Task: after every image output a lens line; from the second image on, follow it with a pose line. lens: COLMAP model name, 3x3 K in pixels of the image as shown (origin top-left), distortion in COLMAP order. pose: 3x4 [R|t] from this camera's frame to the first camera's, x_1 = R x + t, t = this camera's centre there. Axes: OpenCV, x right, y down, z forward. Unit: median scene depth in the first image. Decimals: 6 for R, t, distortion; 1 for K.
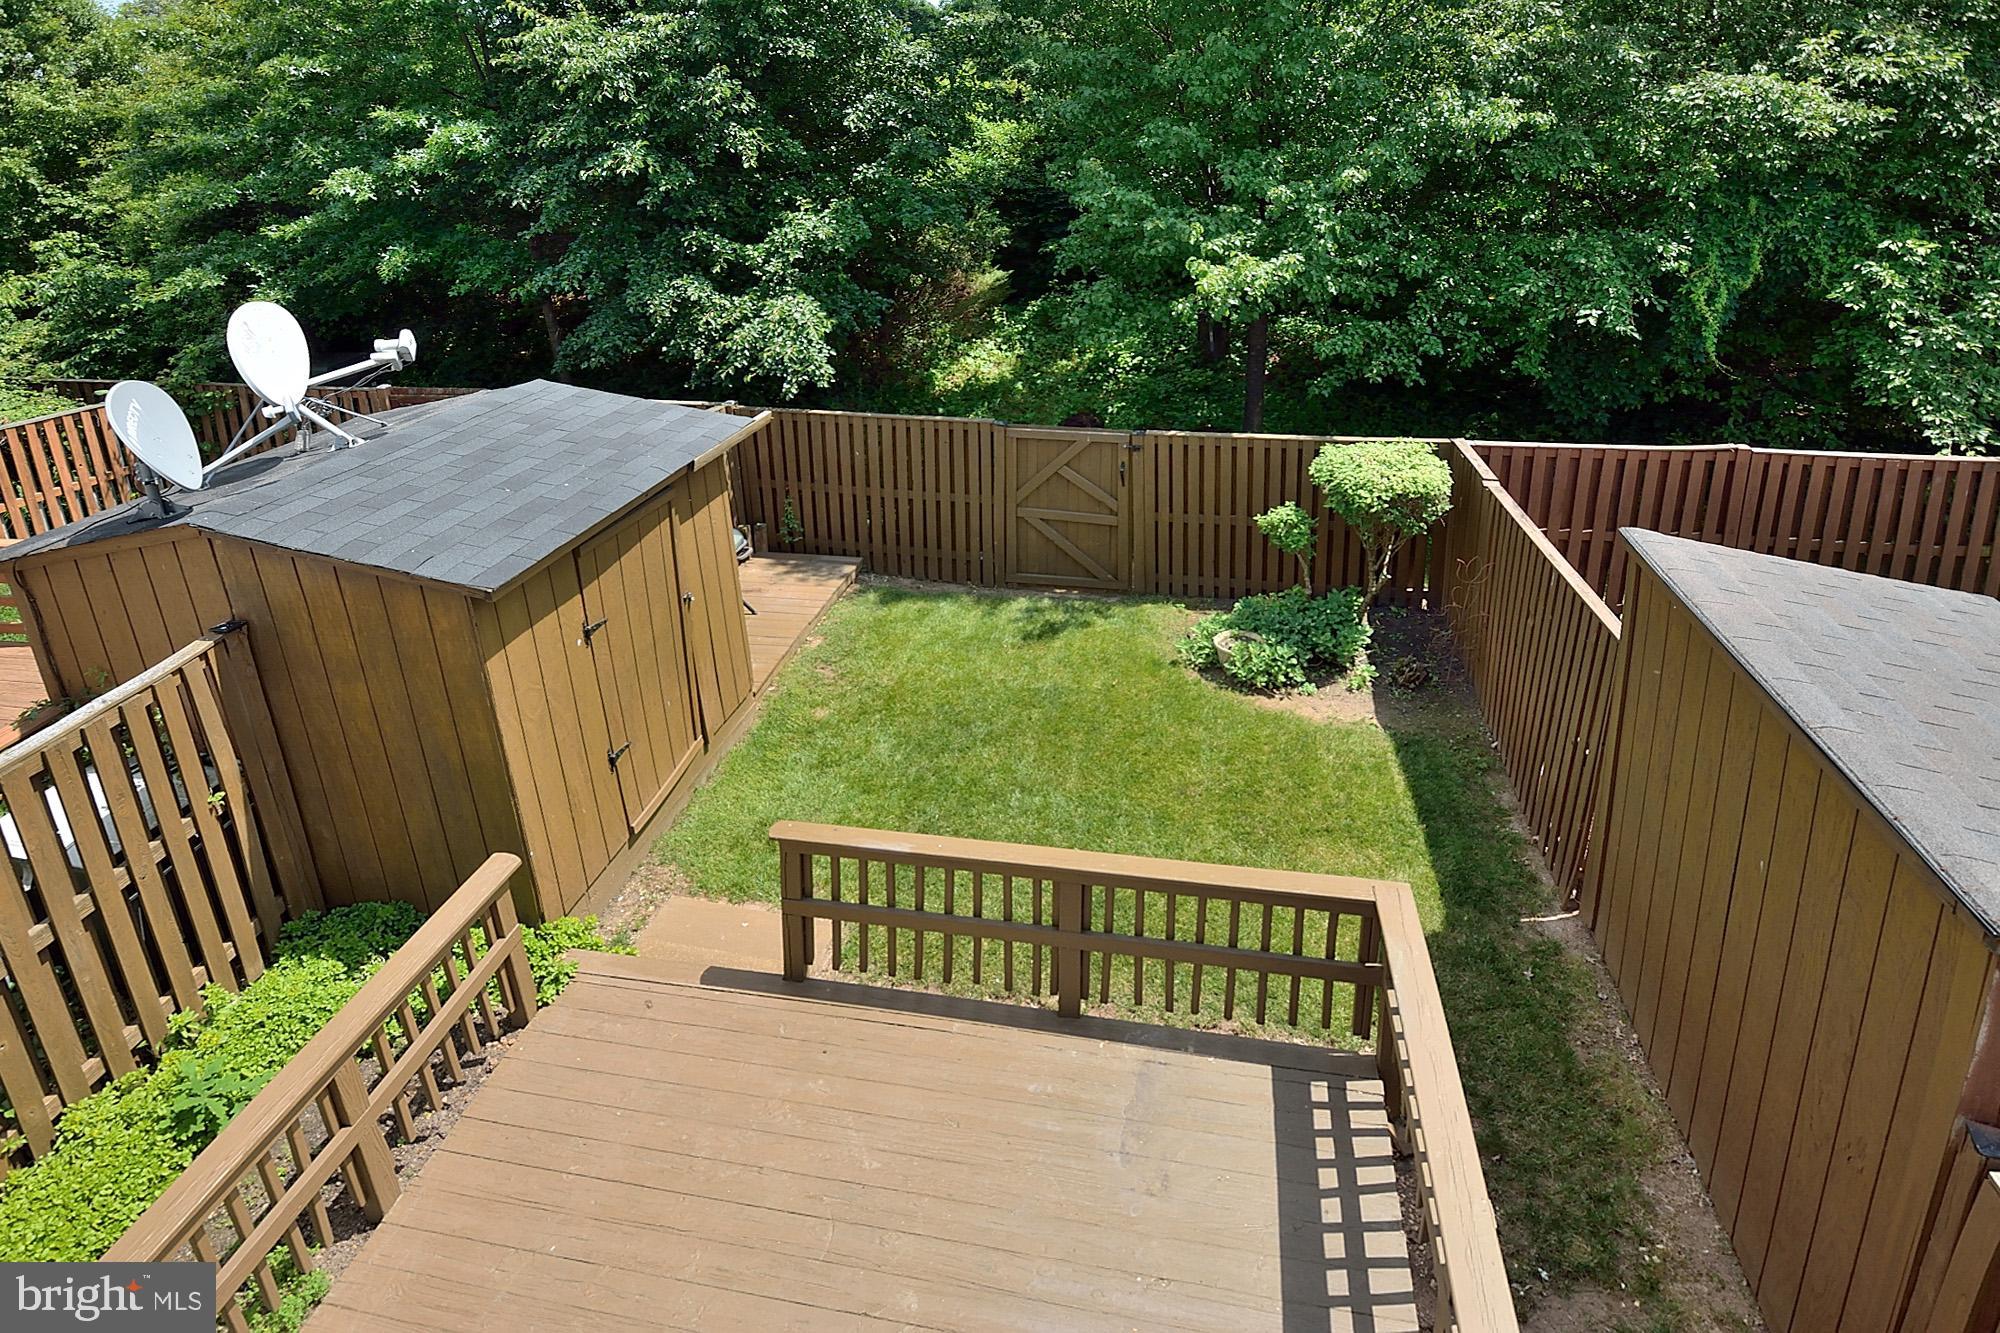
lens RADIAL K [[1099.9, 0, 954.0], [0, 1099.9, 507.6], [0, 0, 1]] dist [-0.007254, 0.001146]
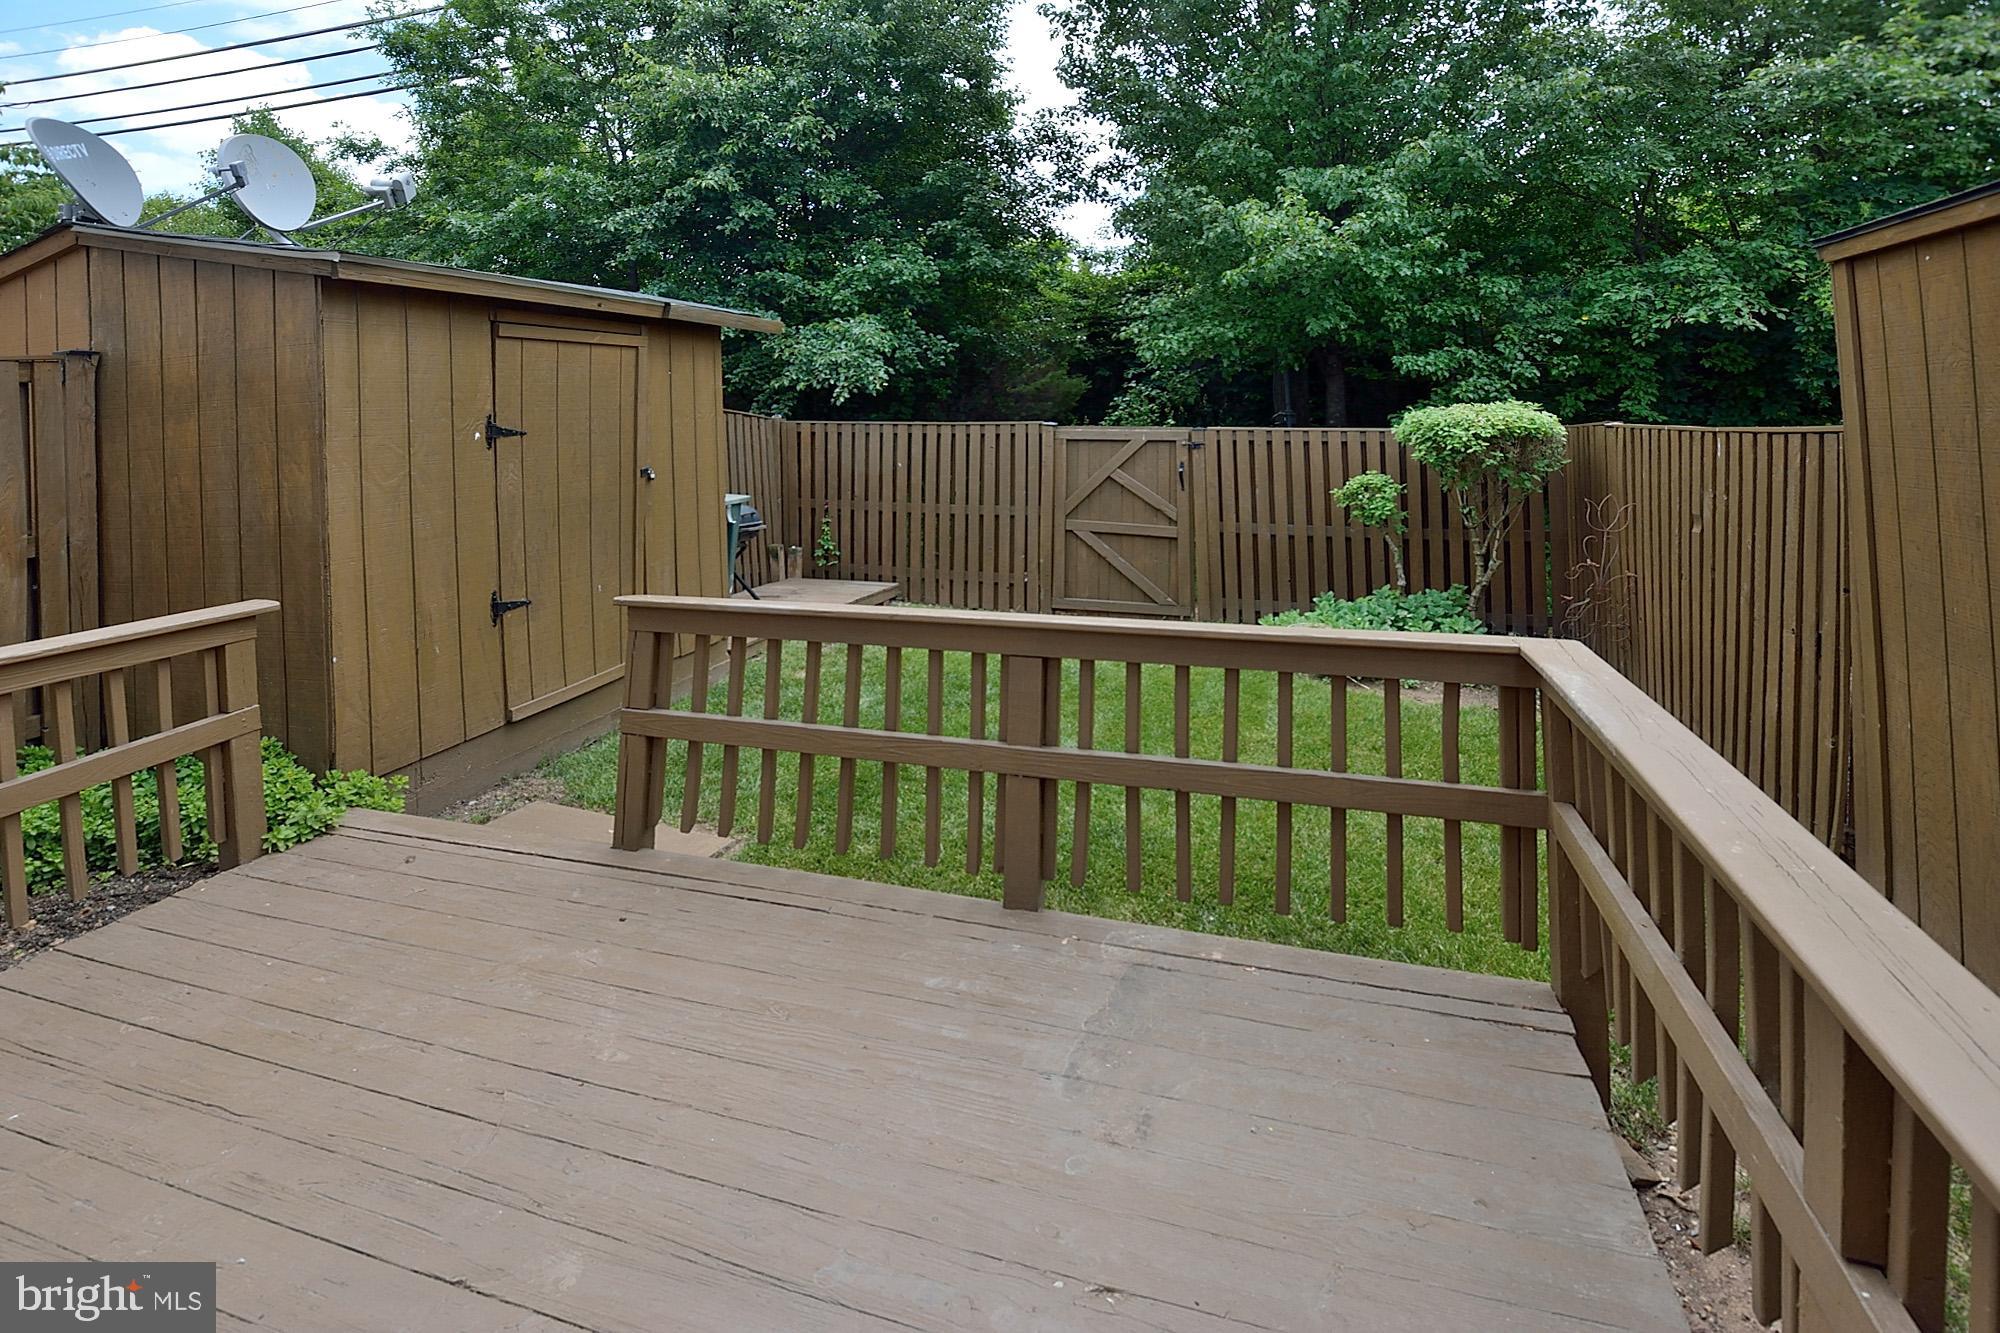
lens RADIAL K [[962.7, 0, 995.8], [0, 962.7, 503.3], [0, 0, 1]] dist [-0.020779, 0.000124]
pose [[0.994151, 0.038089, -0.101056, 0.096469], [-0.068722, 0.944956, -0.319898, 0.298390], [0.083309, 0.324972, 0.942047, 0.296886]]
